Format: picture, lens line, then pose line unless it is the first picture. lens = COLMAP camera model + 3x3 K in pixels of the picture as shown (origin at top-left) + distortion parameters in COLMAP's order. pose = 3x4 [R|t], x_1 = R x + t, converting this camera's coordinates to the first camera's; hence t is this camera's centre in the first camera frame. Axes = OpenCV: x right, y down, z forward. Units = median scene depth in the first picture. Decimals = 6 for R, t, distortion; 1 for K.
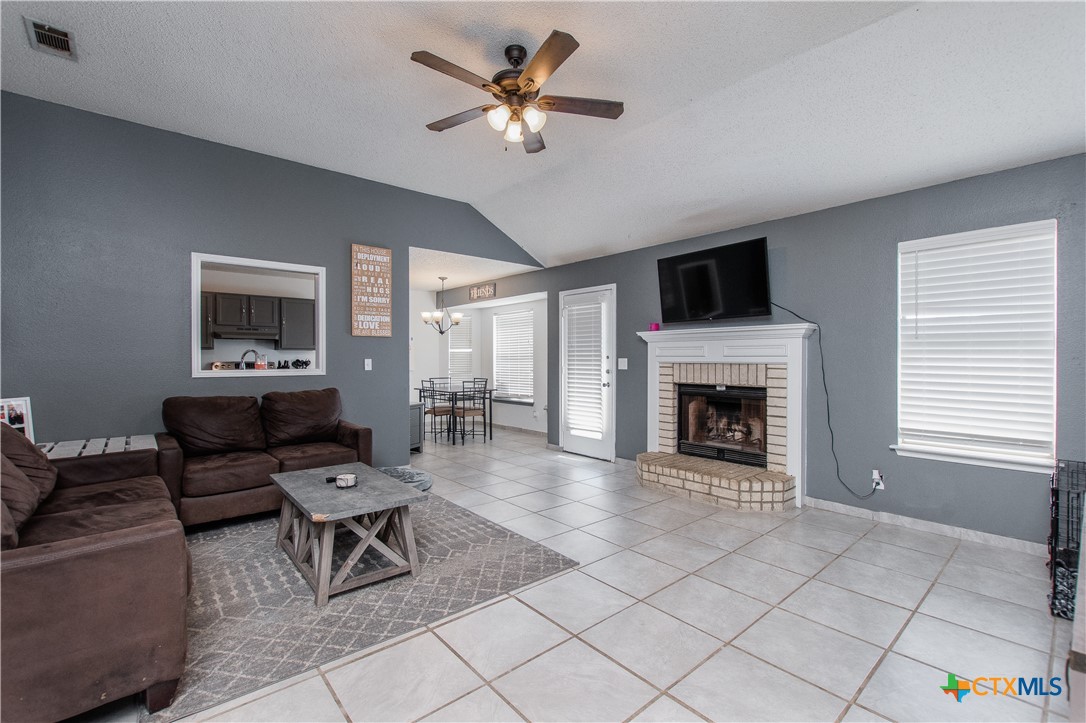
lens RADIAL K [[473.1, 0, 545.6], [0, 473.1, 357.3], [0, 0, 1]] dist [-0.002040, -0.000824]
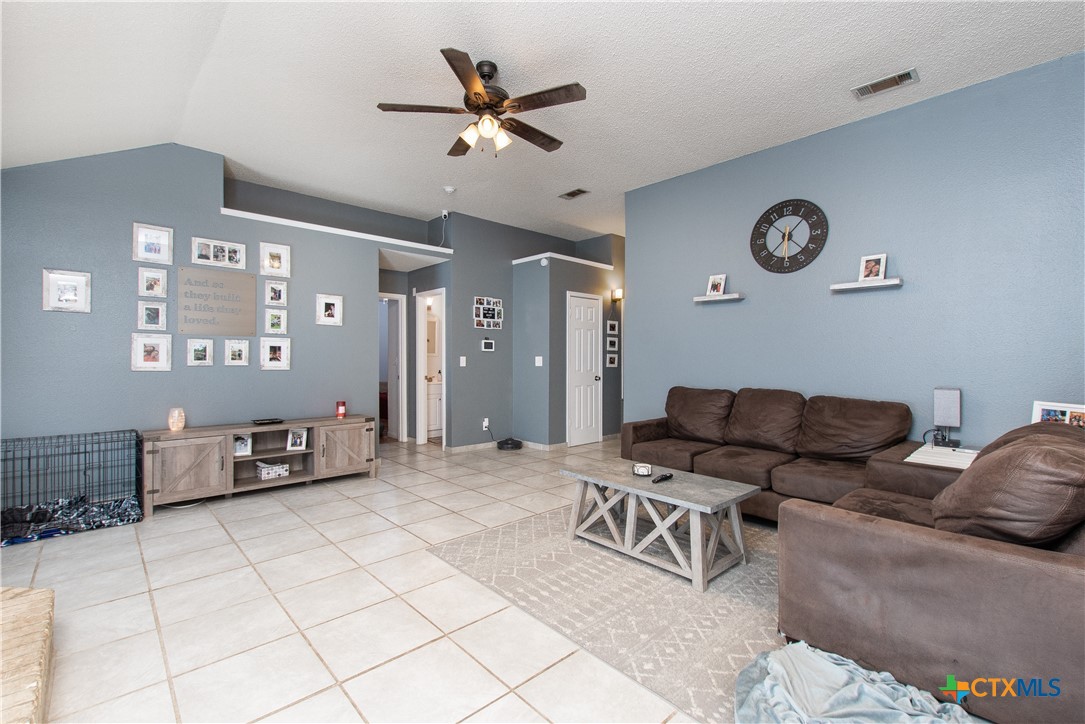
lens RADIAL K [[472.7, 0, 545.1], [0, 472.7, 357.8], [0, 0, 1]] dist [-0.002040, -0.000824]
pose [[-0.999284, 0.000506, -0.037821, -0.135132], [0.000421, 0.999997, 0.002249, 0.001977], [0.037822, 0.002232, -0.999282, 1.797242]]
